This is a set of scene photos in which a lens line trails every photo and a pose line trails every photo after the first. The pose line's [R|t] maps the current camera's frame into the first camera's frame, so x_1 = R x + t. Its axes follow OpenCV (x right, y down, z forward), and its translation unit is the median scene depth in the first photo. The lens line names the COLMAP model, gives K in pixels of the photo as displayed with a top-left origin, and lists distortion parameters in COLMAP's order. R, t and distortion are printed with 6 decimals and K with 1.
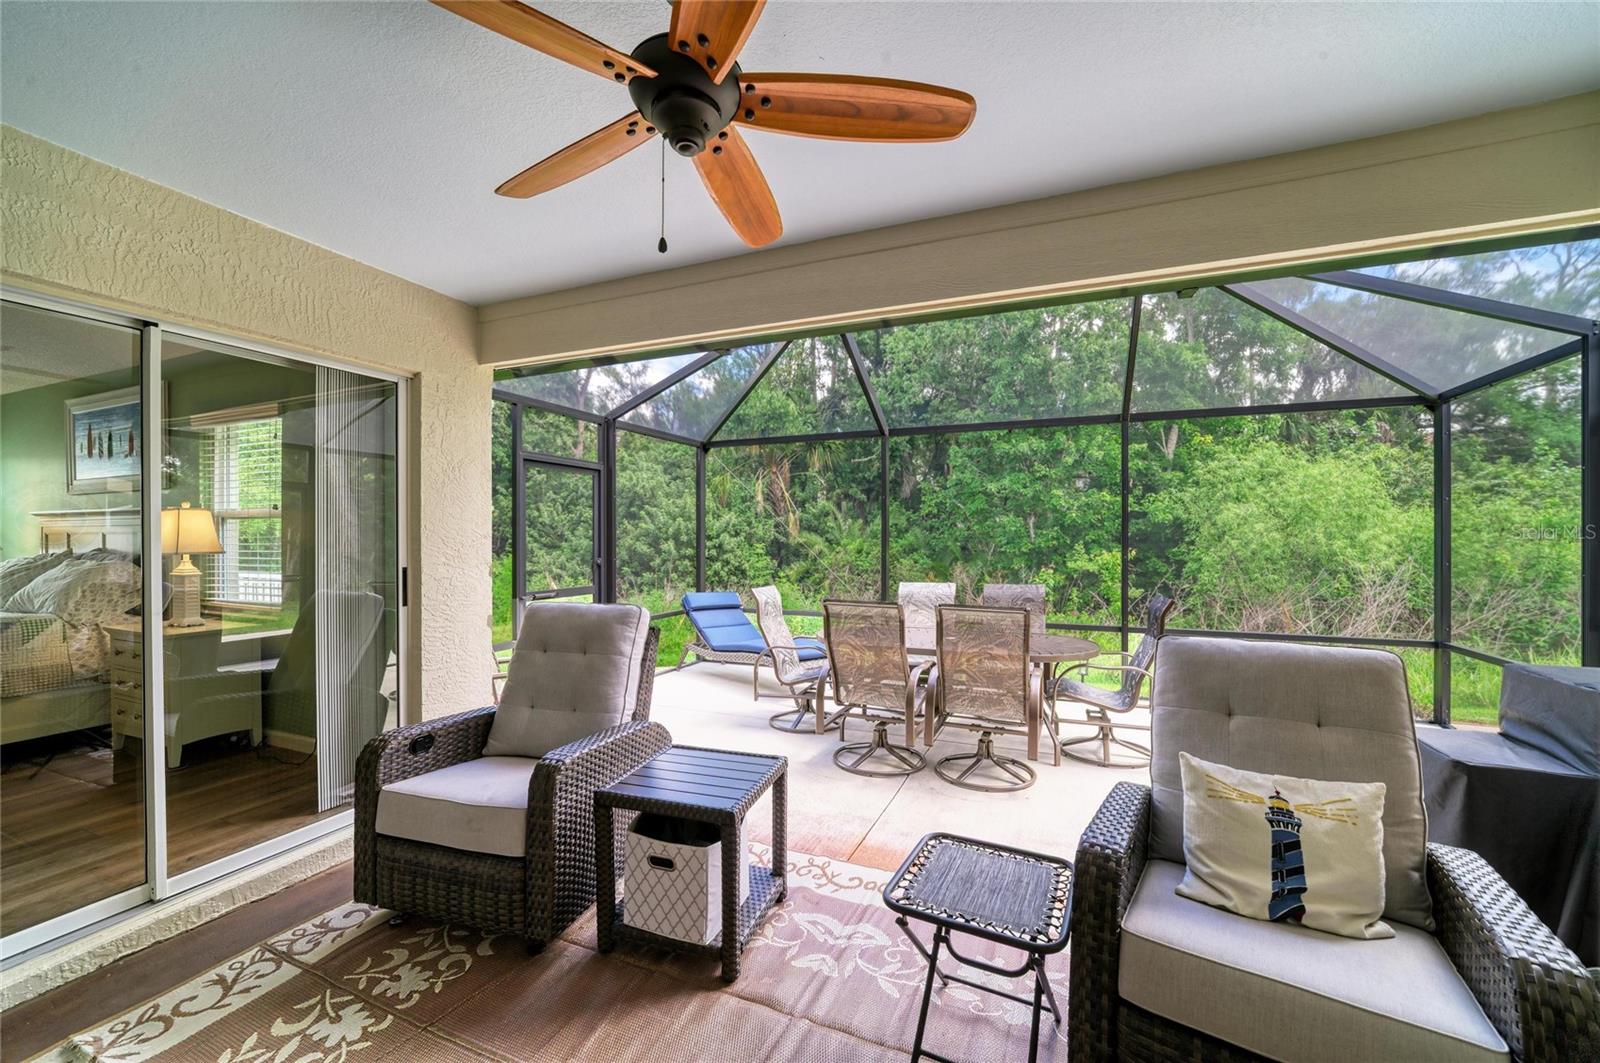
lens RADIAL K [[641.2, 0, 800.0], [0, 641.2, 531.5], [0, 0, 1]] dist [-0.000060, -0.000044]
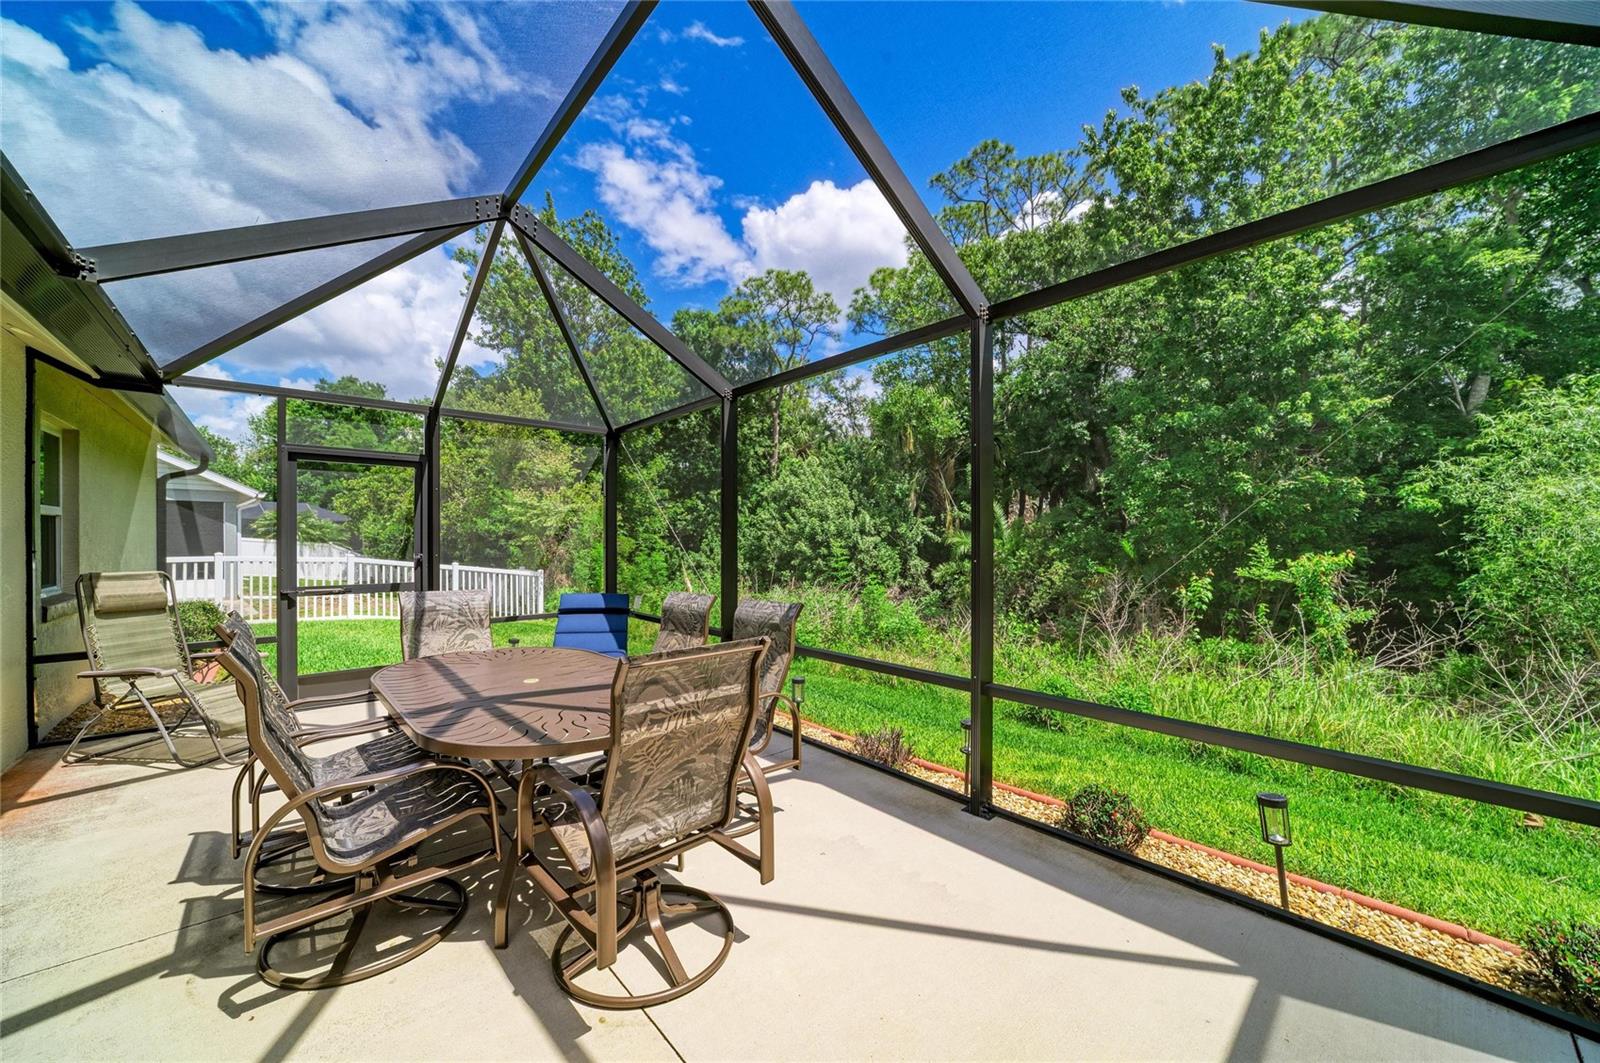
lens RADIAL K [[589.5, 0, 800.0], [0, 589.5, 531.5], [0, 0, 1]] dist [-0.000413, -0.000019]
pose [[0.909528, -0.006042, -0.415598, 0.179800], [0.003684, 0.999972, -0.006476, 0.005959], [0.415625, 0.004359, 0.909525, 0.135238]]
